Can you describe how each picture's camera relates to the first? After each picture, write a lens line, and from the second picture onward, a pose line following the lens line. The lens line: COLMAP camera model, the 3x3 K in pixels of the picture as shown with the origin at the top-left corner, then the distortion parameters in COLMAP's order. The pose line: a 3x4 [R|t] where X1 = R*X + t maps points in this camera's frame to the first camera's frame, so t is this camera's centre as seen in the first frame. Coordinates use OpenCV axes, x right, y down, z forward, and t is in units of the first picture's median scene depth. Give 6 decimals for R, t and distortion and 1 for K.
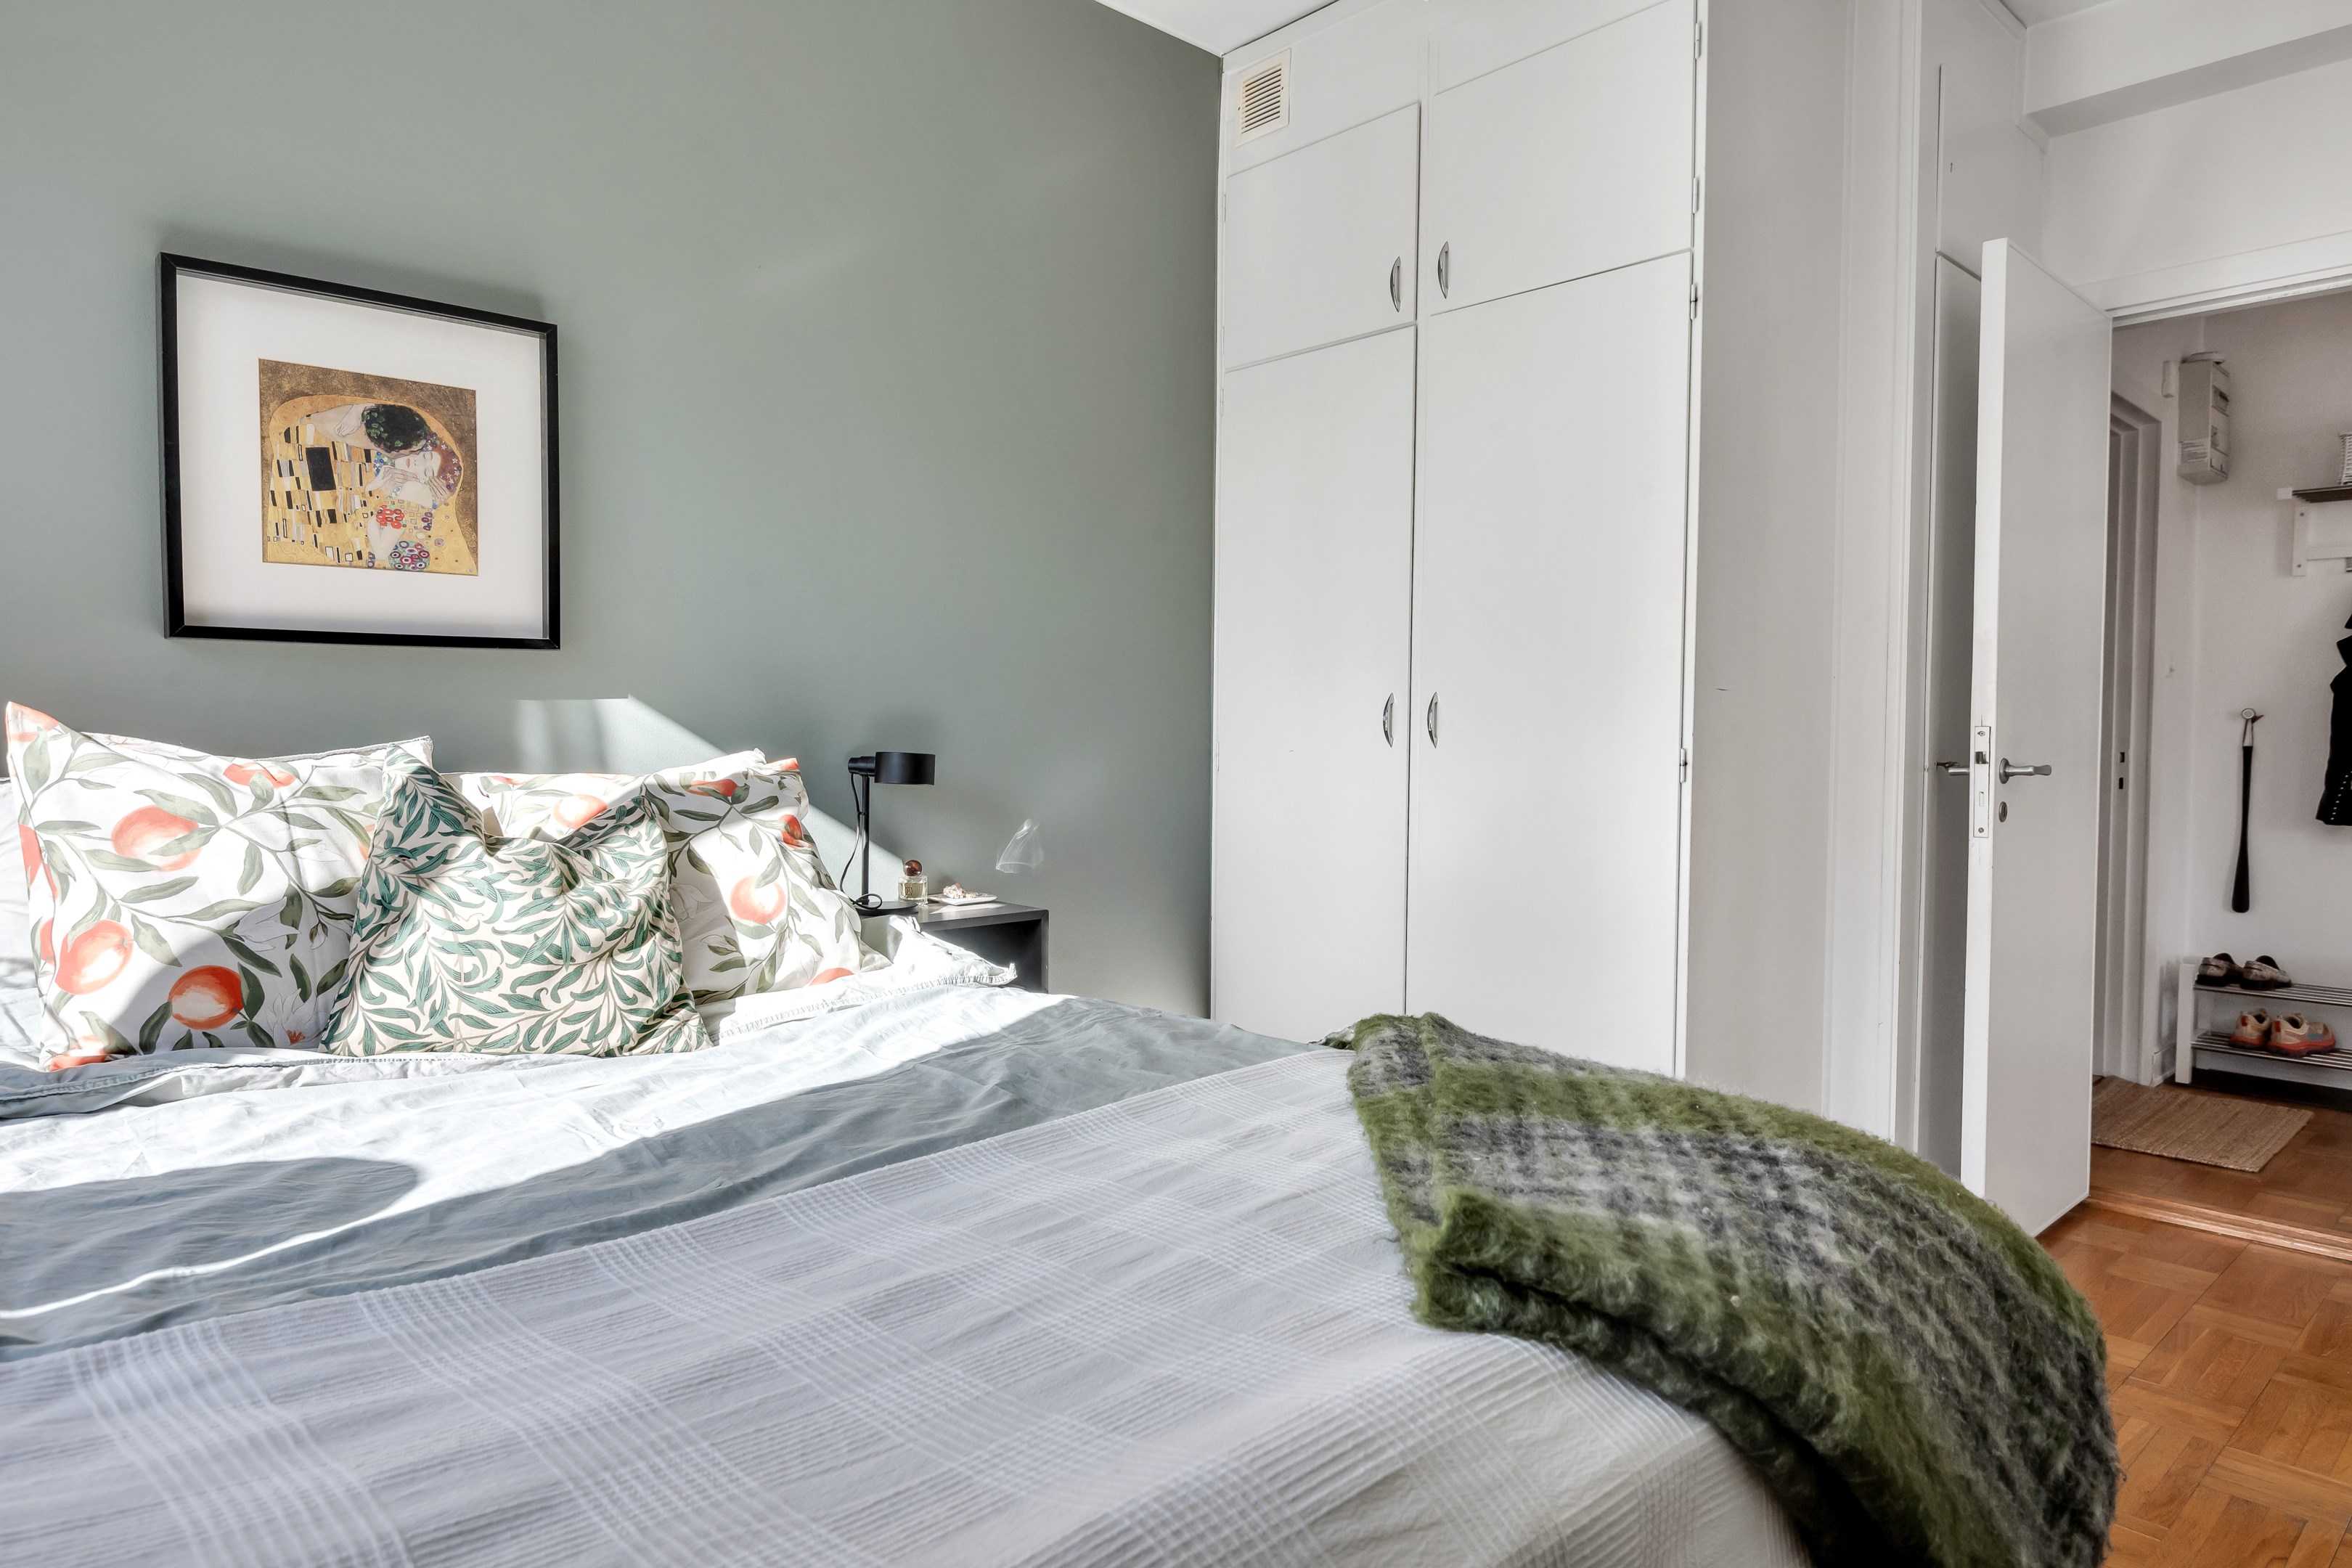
lens RADIAL K [[1413.3, 0, 1184.8], [0, 1413.3, 773.7], [0, 0, 1]] dist [0.006610, 0.000246]
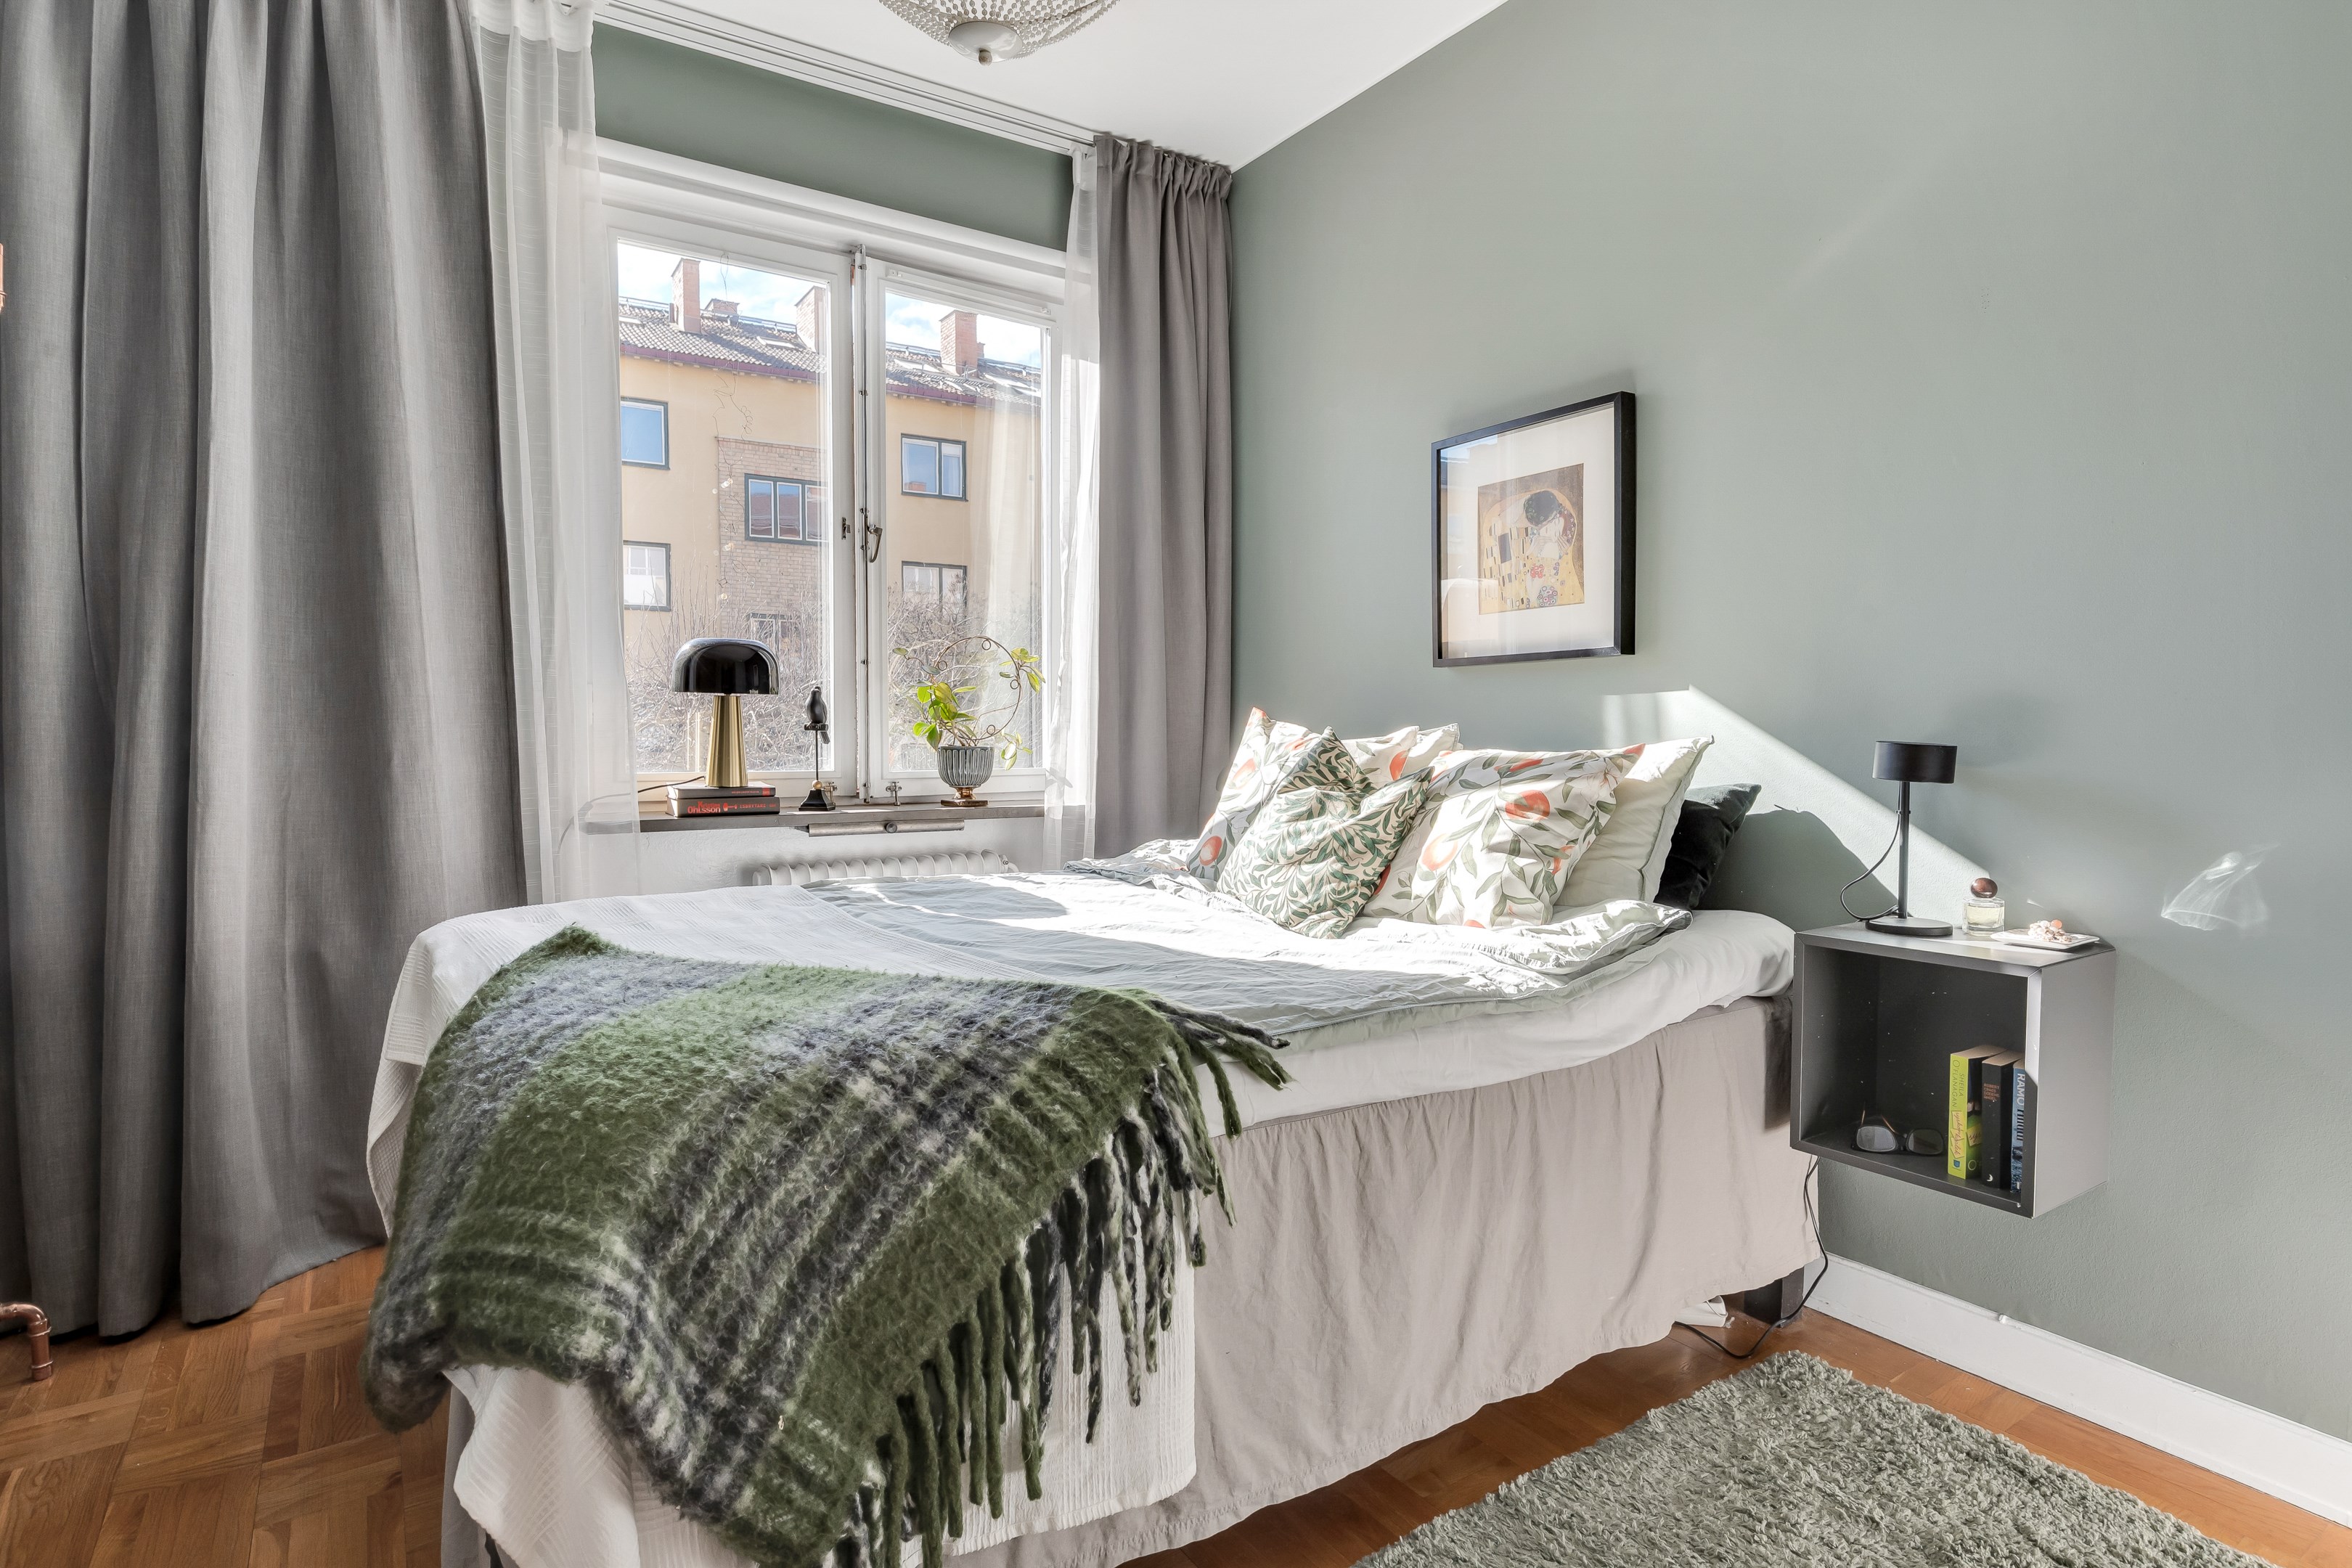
lens RADIAL K [[1245.2, 0, 1196.0], [0, 1245.2, 774.0], [0, 0, 1]] dist [-0.001198, -0.002056]
pose [[-0.148219, 0.035904, -0.988303, 0.750596], [-0.032433, 0.998627, 0.041143, -0.017019], [0.988423, 0.038152, -0.146851, 0.862124]]
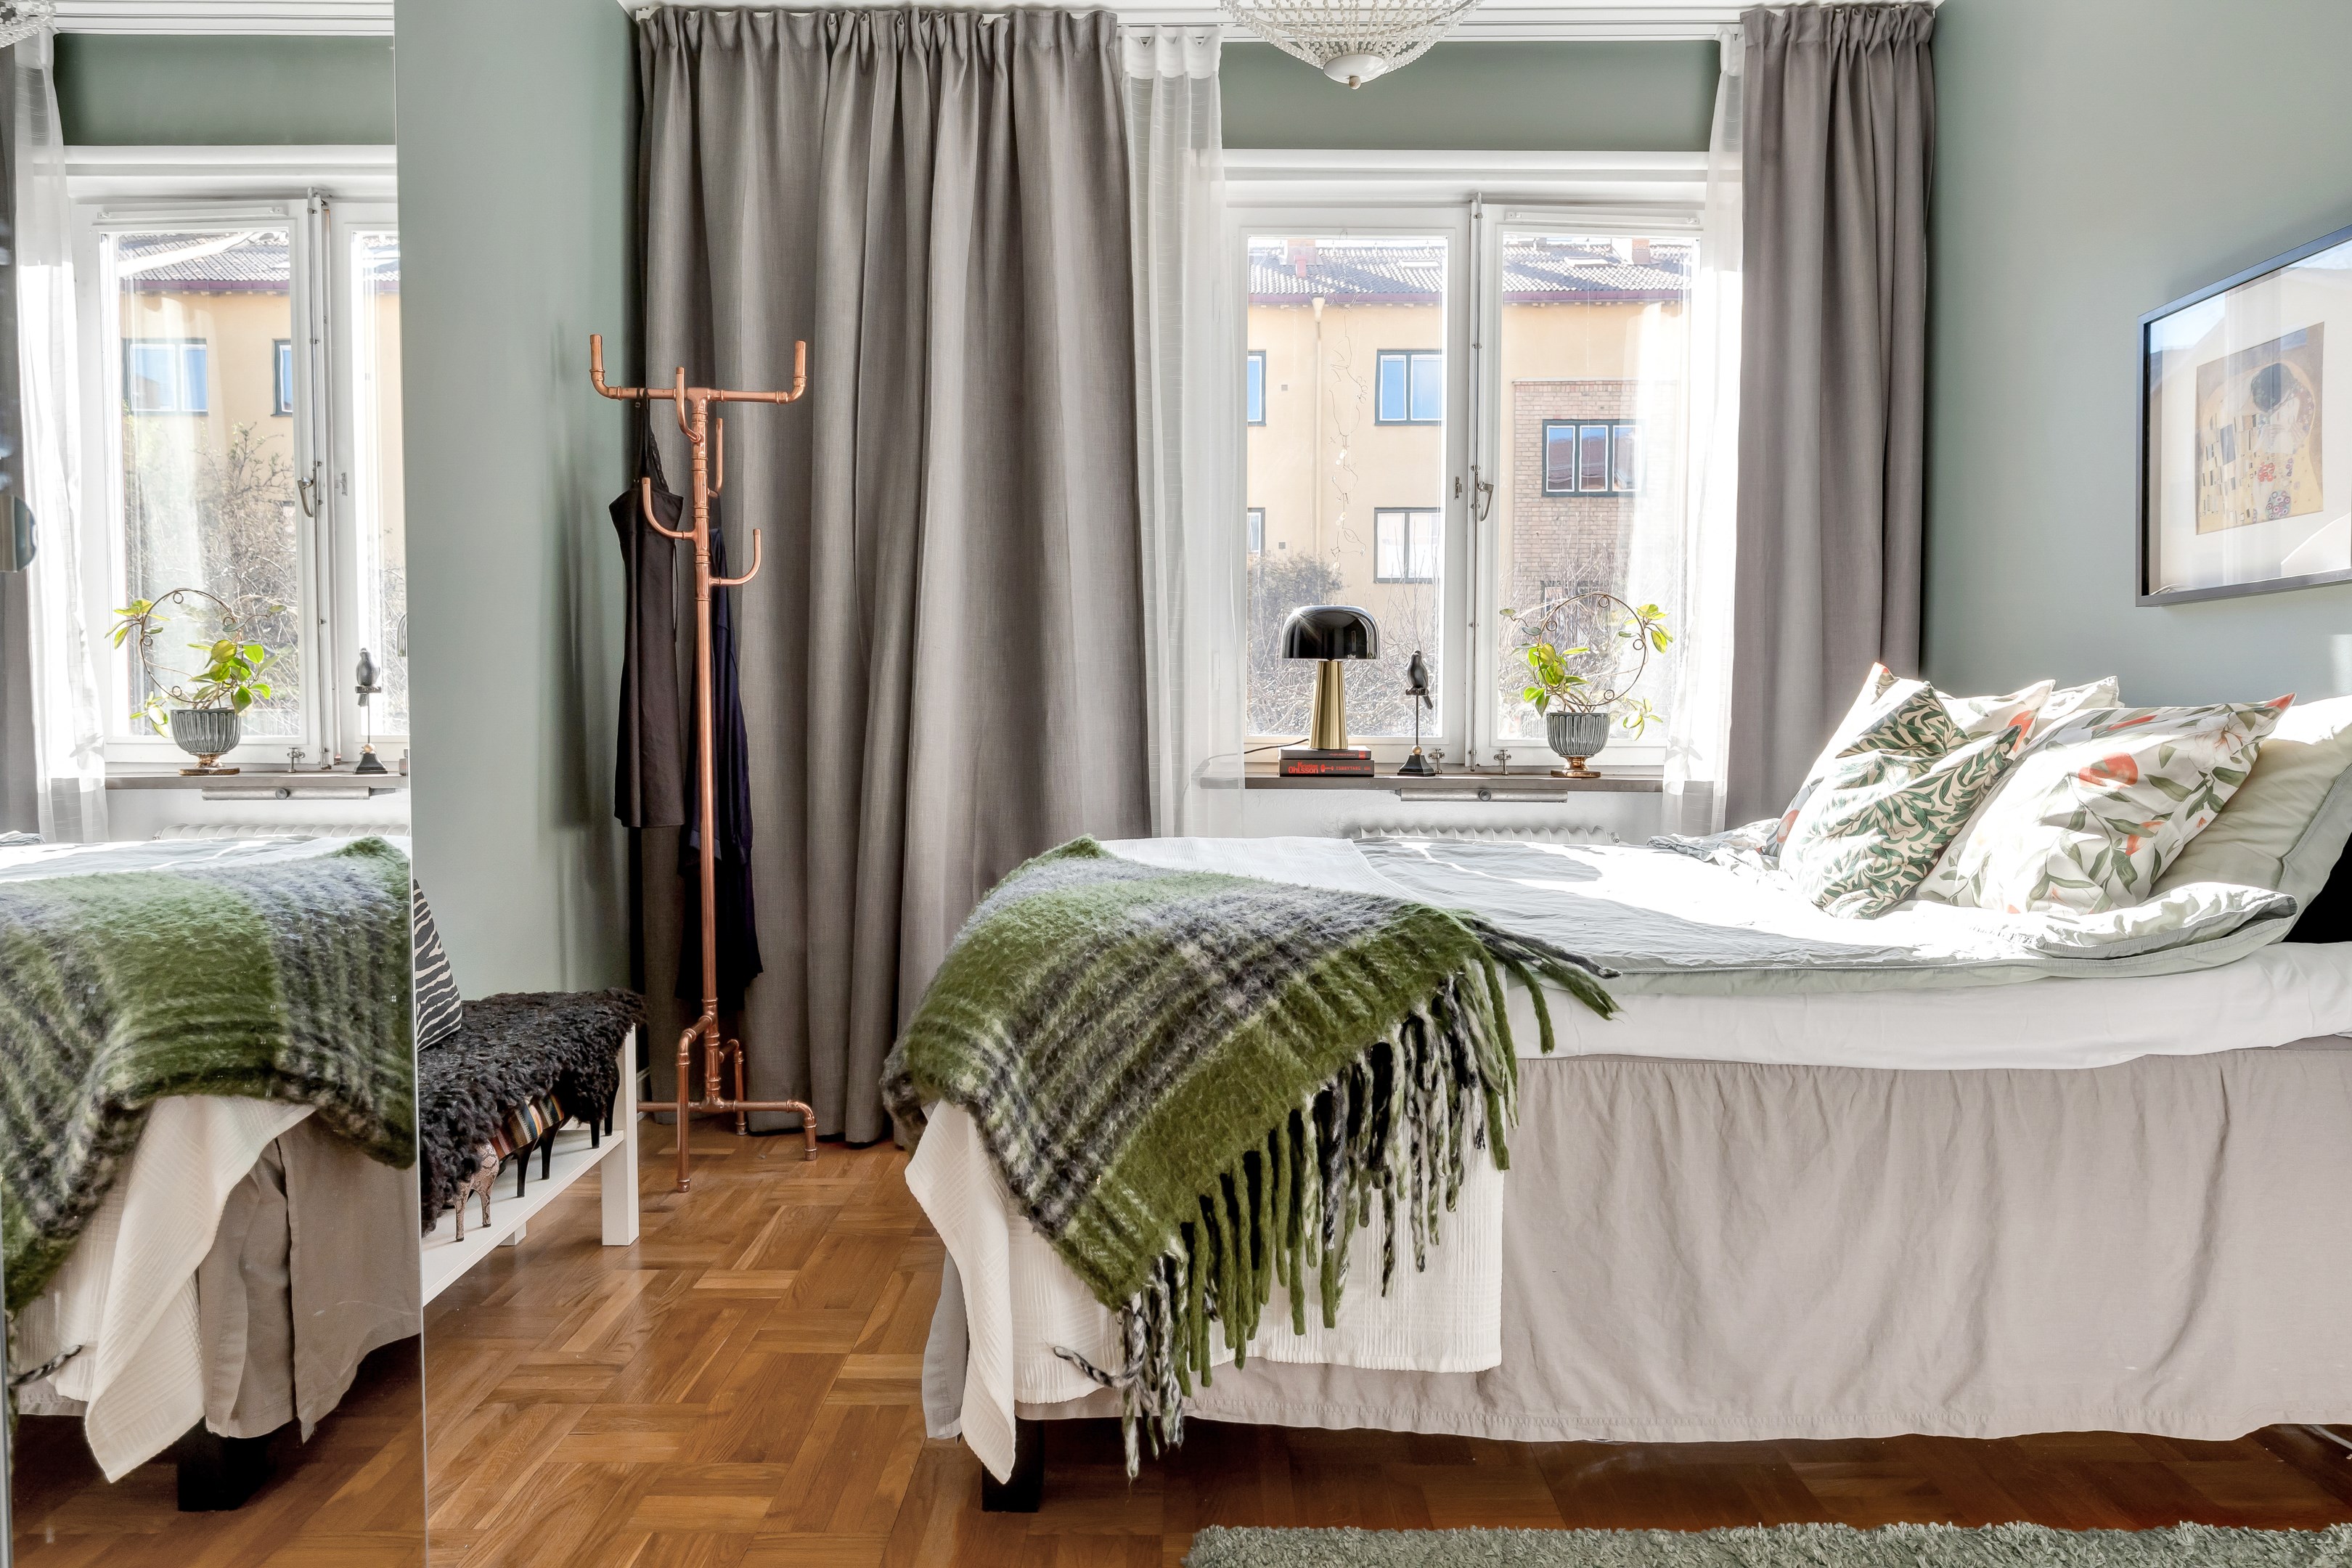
lens RADIAL K [[1534.1, 0, 1174.5], [0, 1534.1, 772.4], [0, 0, 1]] dist [-0.006503, -0.001558]
pose [[-0.685033, 0.023885, -0.728120, 0.860266], [-0.026308, 0.997999, 0.057489, 0.000719], [0.728037, 0.058537, -0.683034, 1.215763]]
